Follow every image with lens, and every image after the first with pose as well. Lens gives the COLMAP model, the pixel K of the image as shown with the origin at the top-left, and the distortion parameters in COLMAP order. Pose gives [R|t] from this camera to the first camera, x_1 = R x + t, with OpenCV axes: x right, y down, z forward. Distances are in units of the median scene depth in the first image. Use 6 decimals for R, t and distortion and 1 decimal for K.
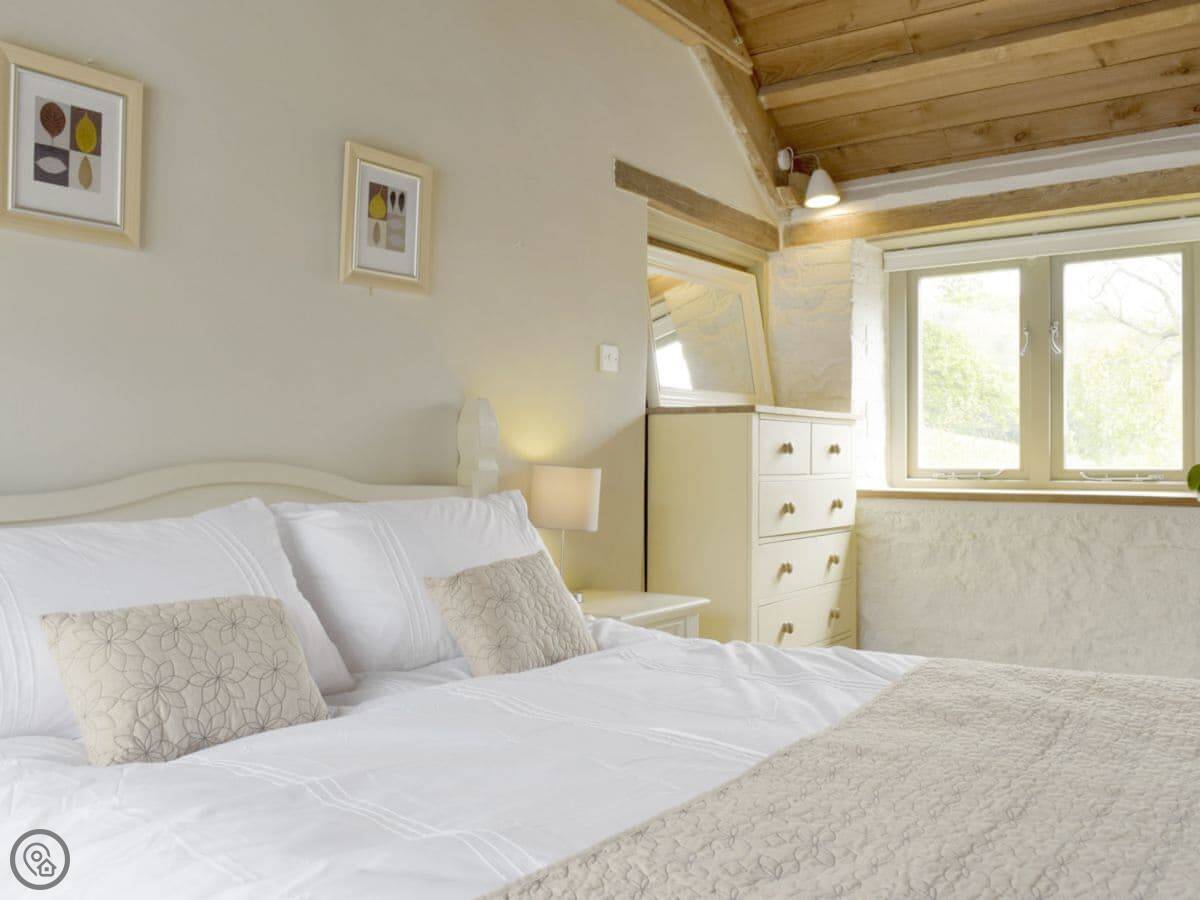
lens RADIAL K [[1058.1, 0, 584.0], [0, 1058.1, 452.5], [0, 0, 1]] dist [-0.017372, 0.002757]
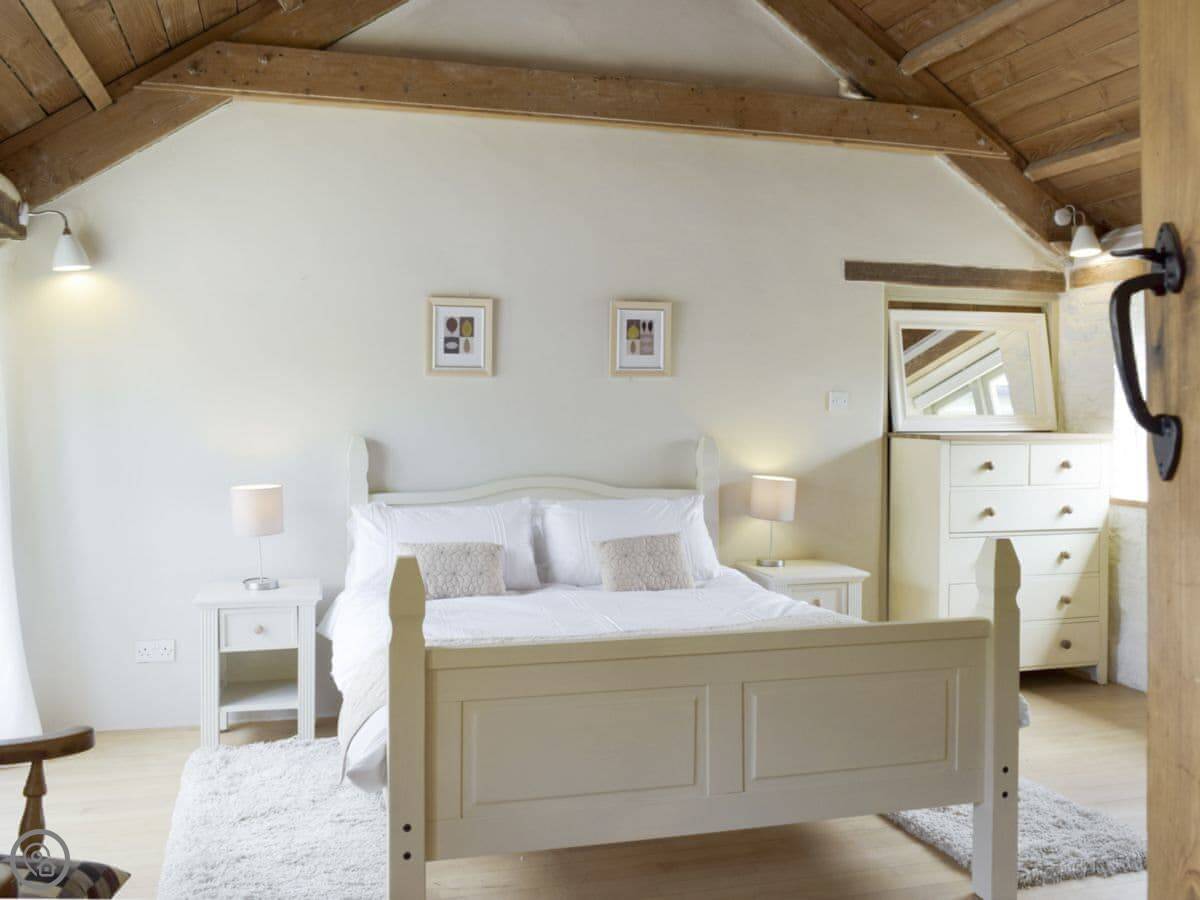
lens RADIAL K [[1094.6, 0, 557.3], [0, 1094.6, 413.6], [0, 0, 1]] dist [-0.071818, -0.008718]
pose [[0.775594, -0.000963, -0.631232, 0.619784], [0.002198, 0.999997, 0.001175, -0.070867], [0.631229, -0.002299, 0.775593, -0.361458]]
